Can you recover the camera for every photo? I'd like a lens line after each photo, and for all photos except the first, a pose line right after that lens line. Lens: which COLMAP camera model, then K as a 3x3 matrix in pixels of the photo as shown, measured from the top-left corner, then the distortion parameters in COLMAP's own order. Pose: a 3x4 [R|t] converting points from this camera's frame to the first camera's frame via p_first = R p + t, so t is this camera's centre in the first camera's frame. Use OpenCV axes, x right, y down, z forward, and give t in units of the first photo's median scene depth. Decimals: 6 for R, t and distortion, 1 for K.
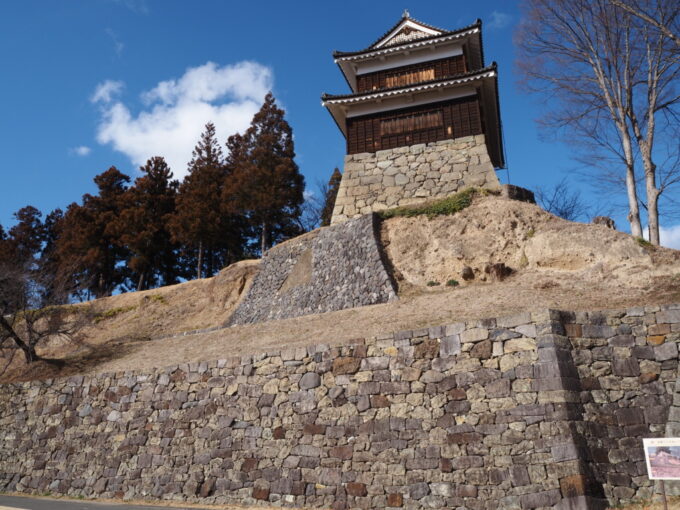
lens RADIAL K [[563.6, 0, 327.8], [0, 563.6, 257.5], [0, 0, 1]] dist [-0.043974, 0.017699]
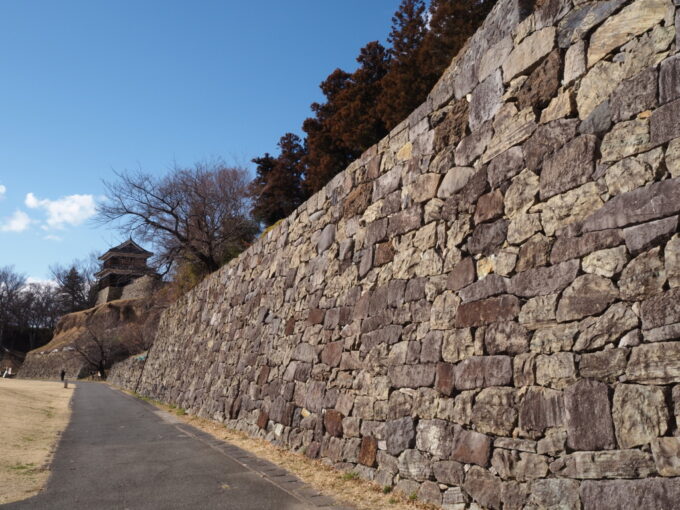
lens RADIAL K [[563.6, 0, 337.6], [0, 563.6, 248.7], [0, 0, 1]] dist [-0.043974, 0.017699]
pose [[0.823098, -0.118798, -0.555336, 0.322727], [0.191435, 0.978683, 0.074378, 0.199090], [0.534662, -0.167531, 0.828294, 0.543355]]
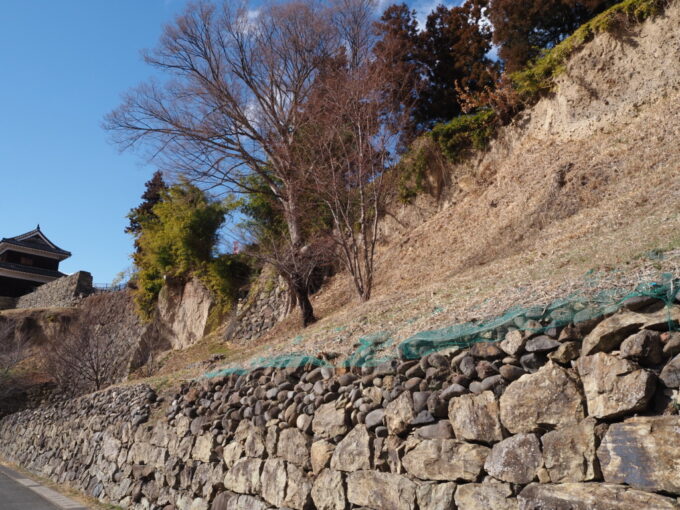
lens RADIAL K [[563.6, 0, 335.2], [0, 563.6, 256.3], [0, 0, 1]] dist [-0.043974, 0.017699]
pose [[0.920122, -0.101642, -0.378212, -1.455991], [0.111062, 0.993809, 0.003114, 0.564811], [0.375554, -0.044870, 0.925714, 1.500832]]
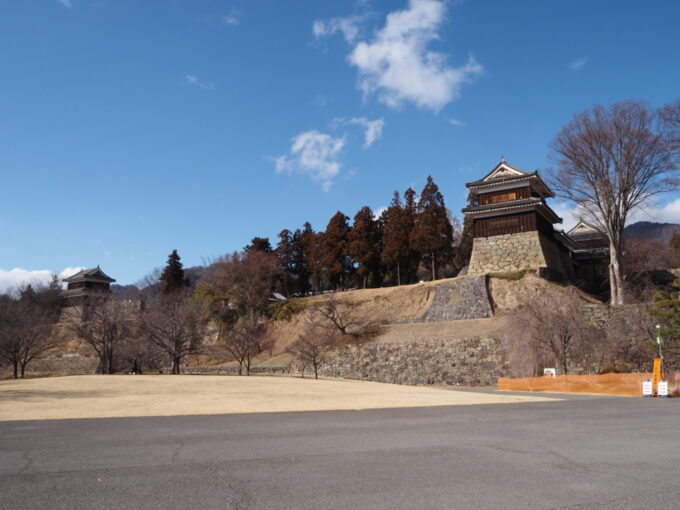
lens RADIAL K [[563.6, 0, 335.2], [0, 563.6, 256.0], [0, 0, 1]] dist [-0.043974, 0.017699]
pose [[0.969120, -0.044532, -0.242536, 0.068355], [0.077116, 0.988957, 0.126555, -0.801655], [0.234222, -0.141351, 0.961852, -2.269806]]
